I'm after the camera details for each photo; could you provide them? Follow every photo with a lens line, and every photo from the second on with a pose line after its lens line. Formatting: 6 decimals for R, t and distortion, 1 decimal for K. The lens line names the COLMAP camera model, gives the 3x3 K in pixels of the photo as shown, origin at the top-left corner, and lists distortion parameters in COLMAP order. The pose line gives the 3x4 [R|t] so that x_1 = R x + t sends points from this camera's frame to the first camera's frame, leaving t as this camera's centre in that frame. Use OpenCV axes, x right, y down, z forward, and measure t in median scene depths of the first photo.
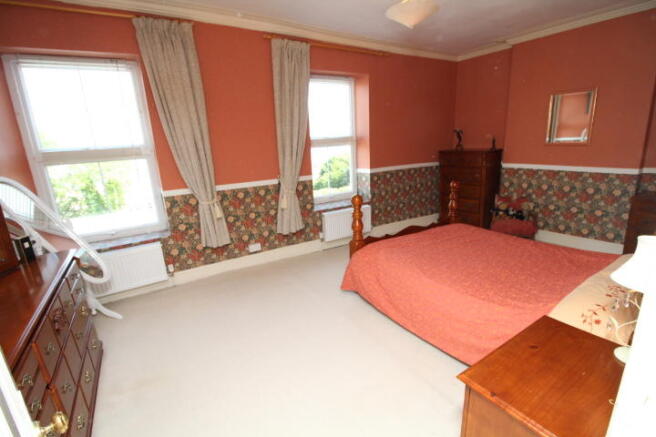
lens RADIAL K [[307.6, 0, 335.6], [0, 307.6, 217.2], [0, 0, 1]] dist [-0.000303, -0.012017]
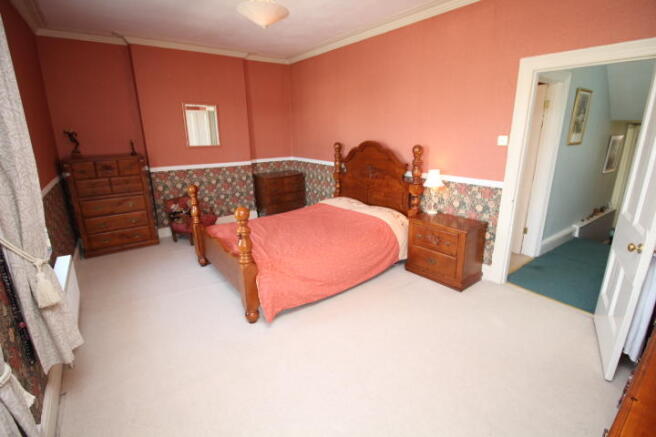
lens RADIAL K [[307.6, 0, 335.6], [0, 307.6, 217.2], [0, 0, 1]] dist [-0.000303, -0.012017]
pose [[-0.082170, -0.227288, 0.970355, -0.540837], [0.253622, 0.936823, 0.240911, -0.134311], [-0.963807, 0.265899, -0.019333, 0.585004]]
